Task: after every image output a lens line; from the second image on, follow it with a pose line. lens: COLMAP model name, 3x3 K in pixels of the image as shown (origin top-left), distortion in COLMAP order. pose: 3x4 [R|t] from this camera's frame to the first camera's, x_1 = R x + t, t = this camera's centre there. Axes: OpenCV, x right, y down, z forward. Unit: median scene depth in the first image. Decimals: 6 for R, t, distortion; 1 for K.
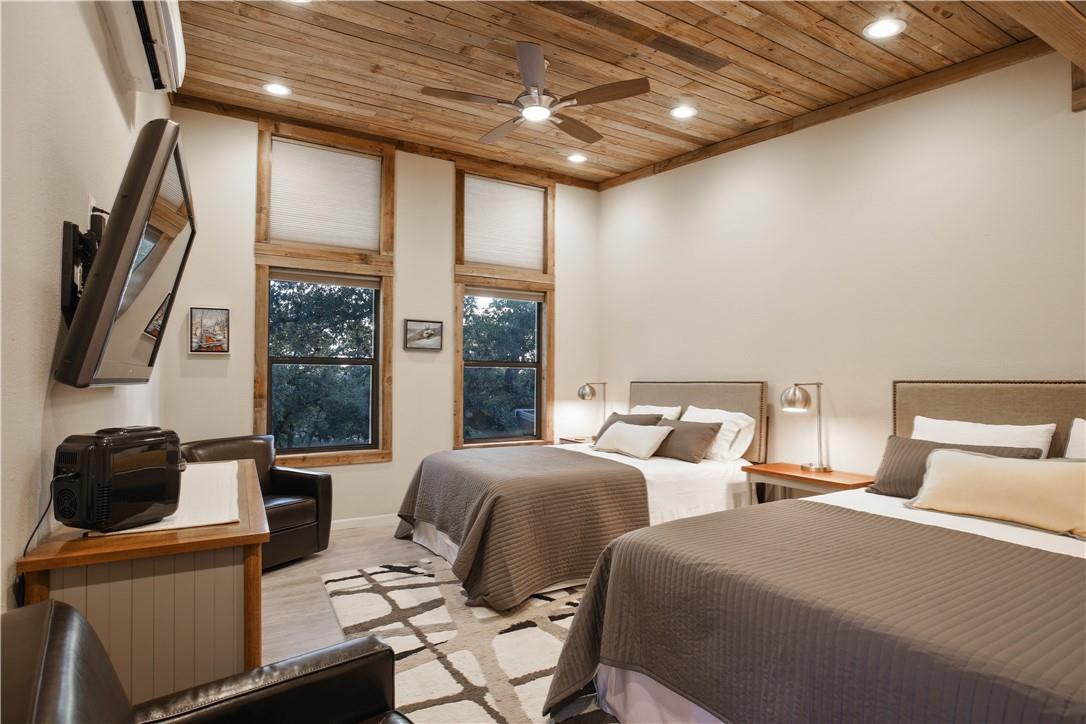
lens RADIAL K [[554.7, 0, 550.6], [0, 554.7, 363.4], [0, 0, 1]] dist [-0.011824, 0.000596]
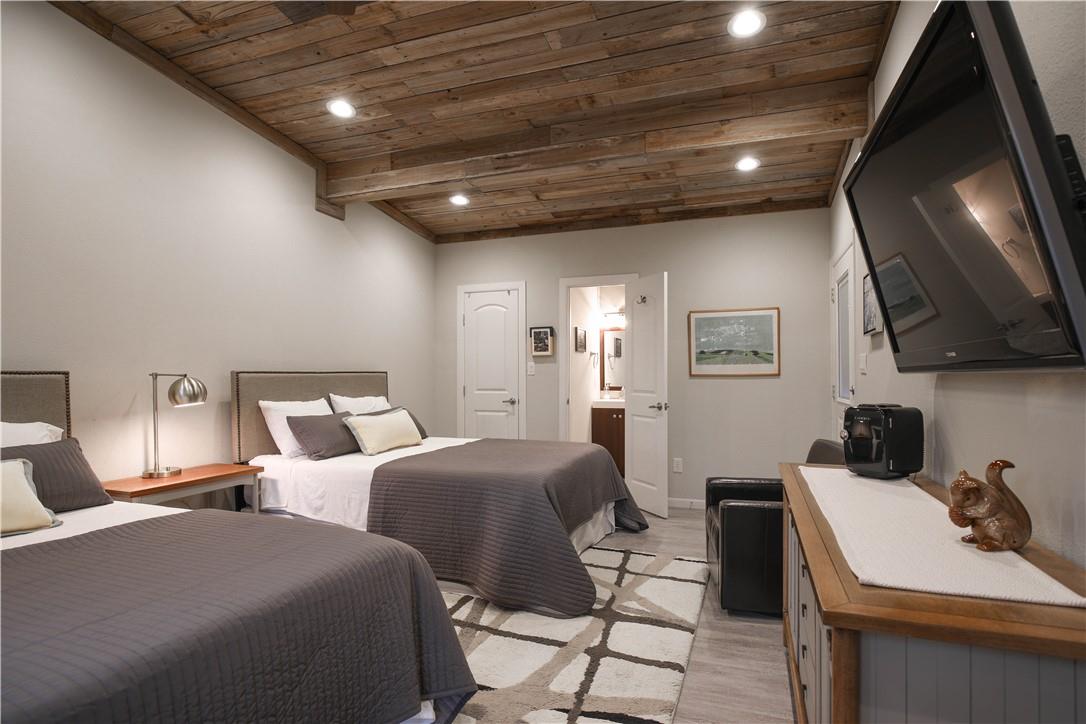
lens RADIAL K [[554.7, 0, 547.9], [0, 554.7, 371.7], [0, 0, 1]] dist [-0.011824, 0.000596]
pose [[-0.643300, 0.003199, 0.765607, -0.889072], [-0.022211, 0.999492, -0.022838, 0.060661], [-0.765292, -0.031697, -0.642902, 1.741221]]
